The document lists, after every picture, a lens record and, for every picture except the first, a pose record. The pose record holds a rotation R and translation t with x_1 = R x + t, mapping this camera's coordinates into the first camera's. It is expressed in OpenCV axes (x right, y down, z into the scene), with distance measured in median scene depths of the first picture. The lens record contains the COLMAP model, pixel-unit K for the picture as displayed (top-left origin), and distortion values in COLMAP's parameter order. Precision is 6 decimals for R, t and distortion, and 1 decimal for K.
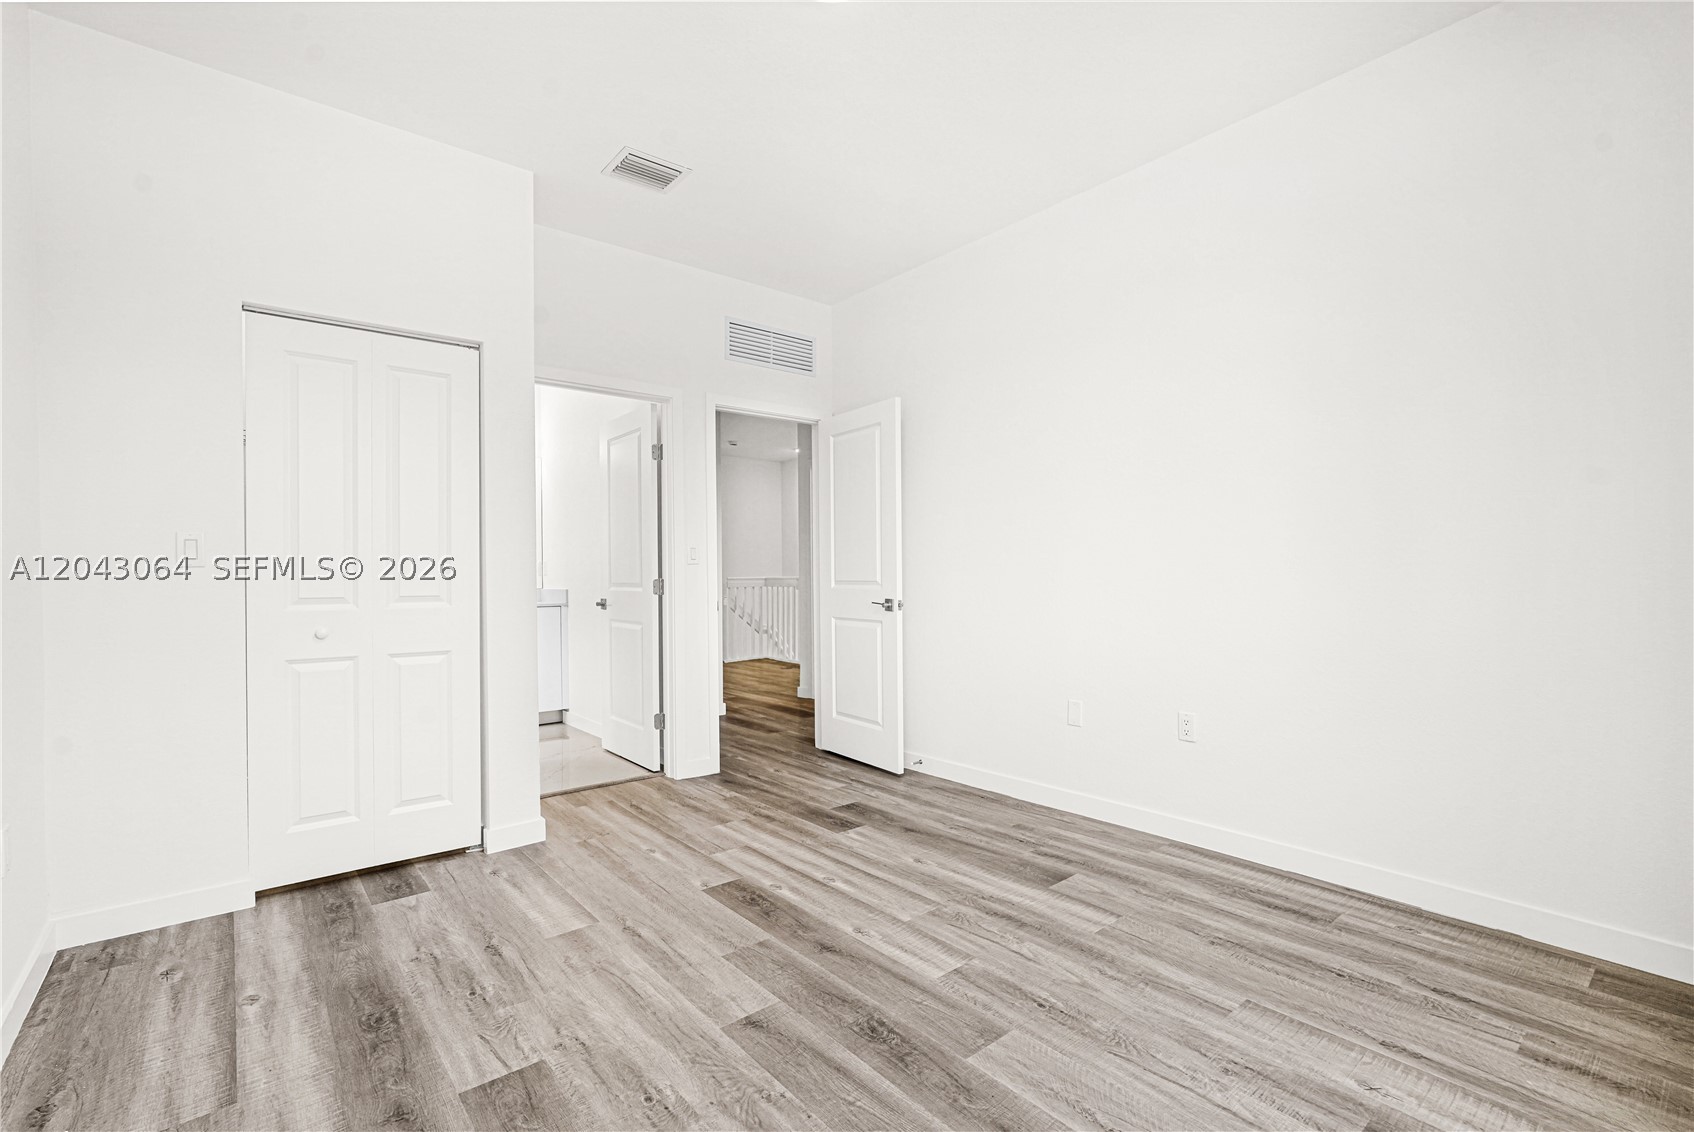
lens RADIAL K [[764.6, 0, 847.5], [0, 764.6, 574.7], [0, 0, 1]] dist [-0.010775, 0.007390]
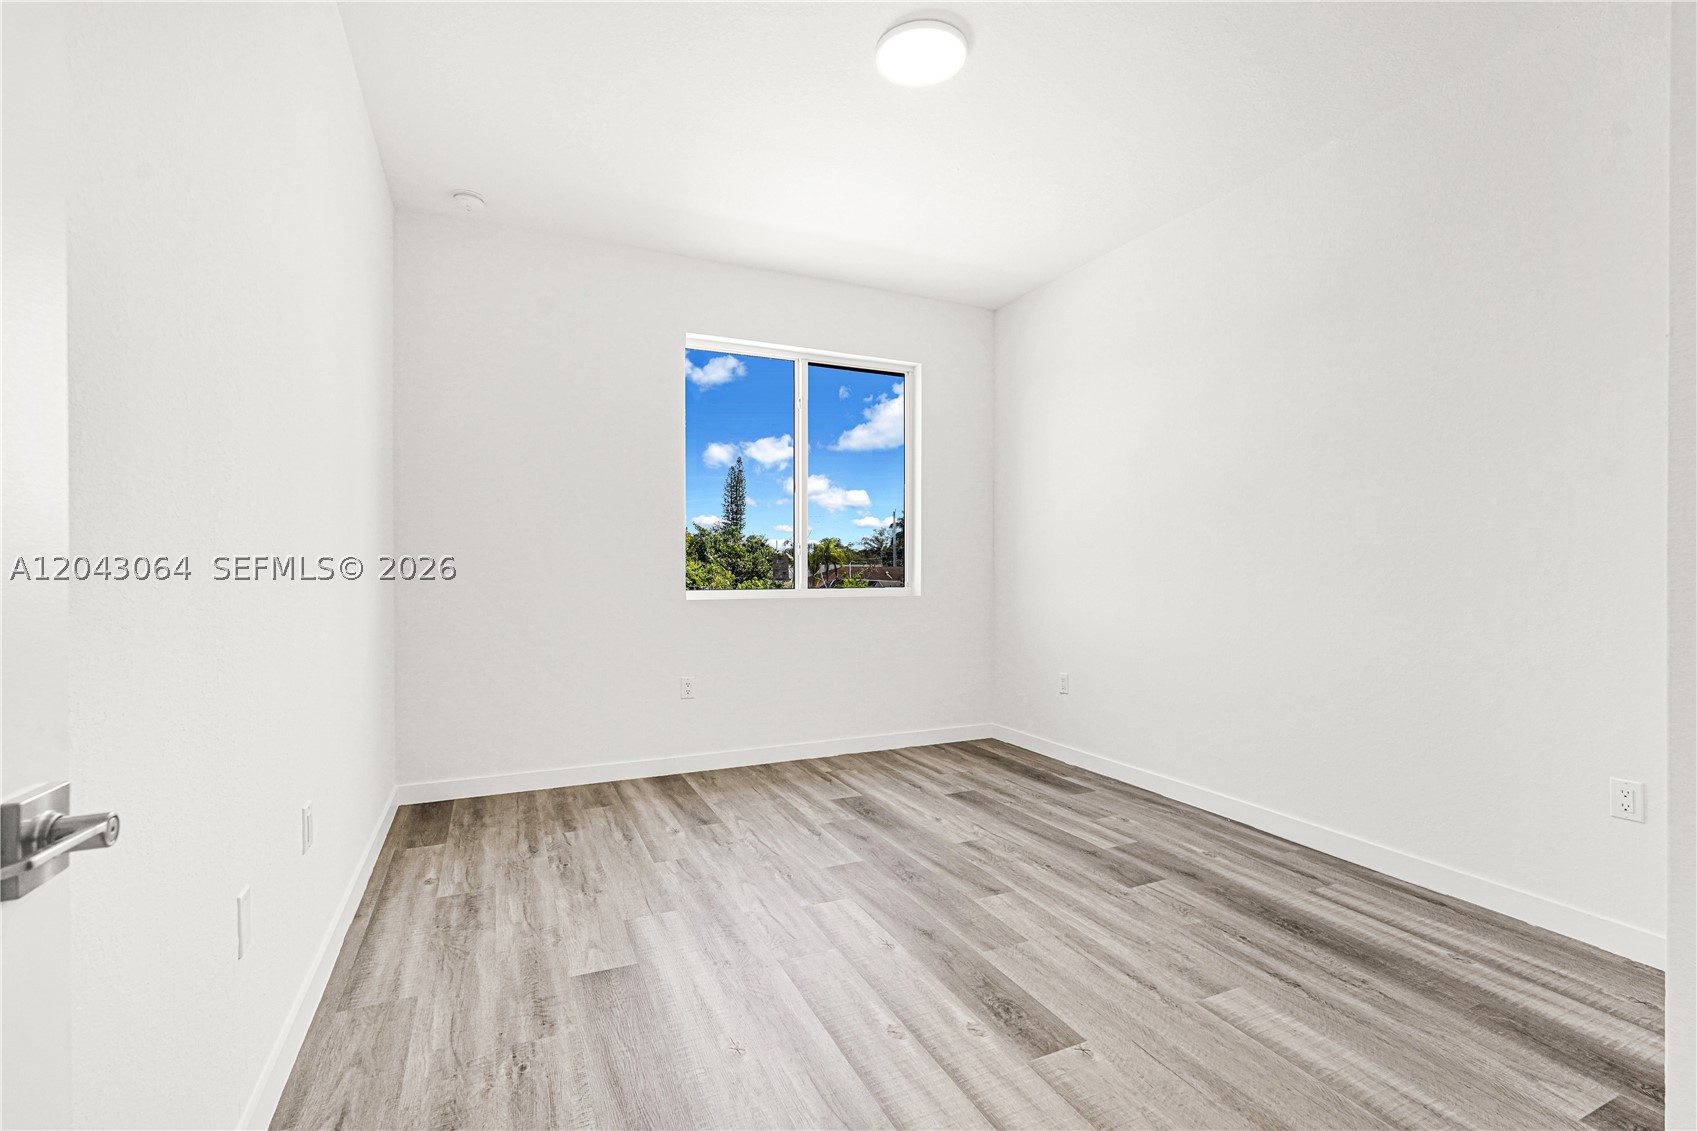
lens RADIAL K [[765.9, 0, 855.3], [0, 765.9, 564.1], [0, 0, 1]] dist [-0.010775, 0.007390]
pose [[-0.968554, 0.009119, 0.248636, -0.201492], [0.008968, 0.999958, -0.001739, -0.012851], [-0.248642, 0.000546, -0.968595, 2.084639]]
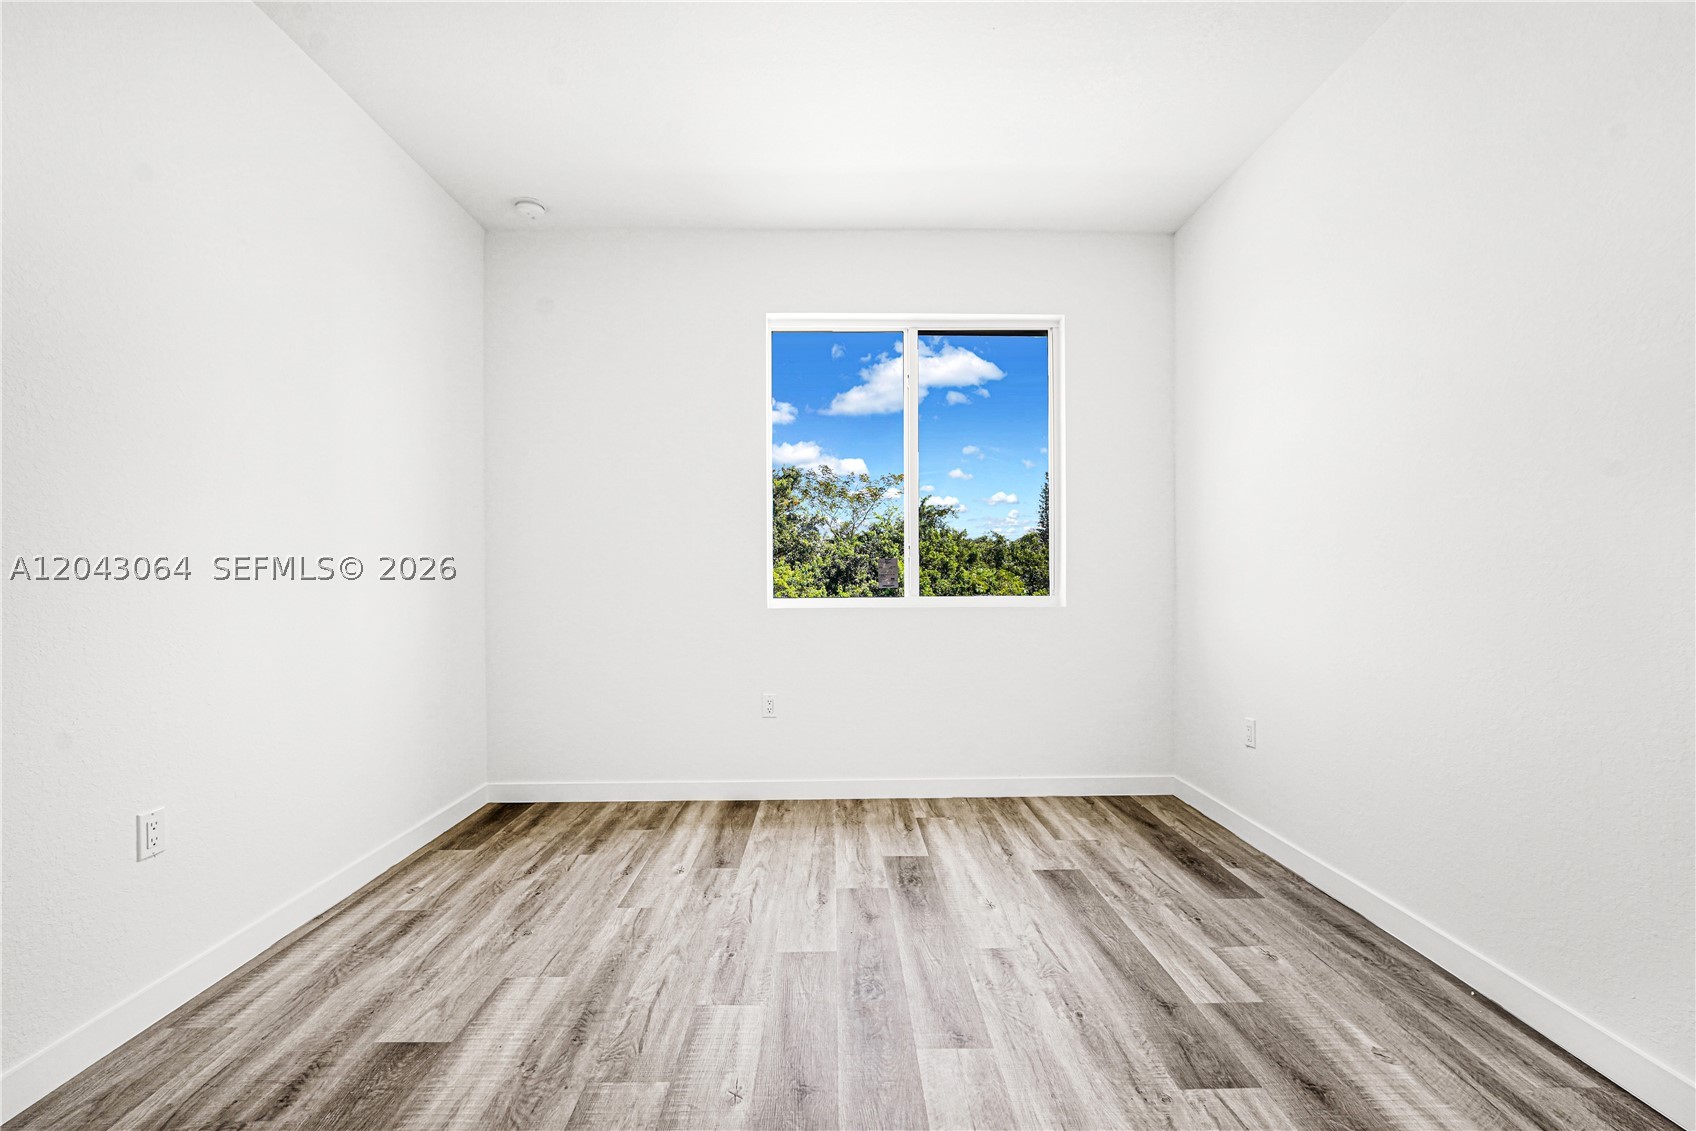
lens RADIAL K [[765.5, 0, 847.5], [0, 765.5, 571.4], [0, 0, 1]] dist [-0.010775, 0.007390]
pose [[-0.782394, 0.015447, 0.622592, -0.534967], [0.013896, 0.999876, -0.007344, 0.000765], [-0.622628, 0.002905, -0.782512, 1.580252]]
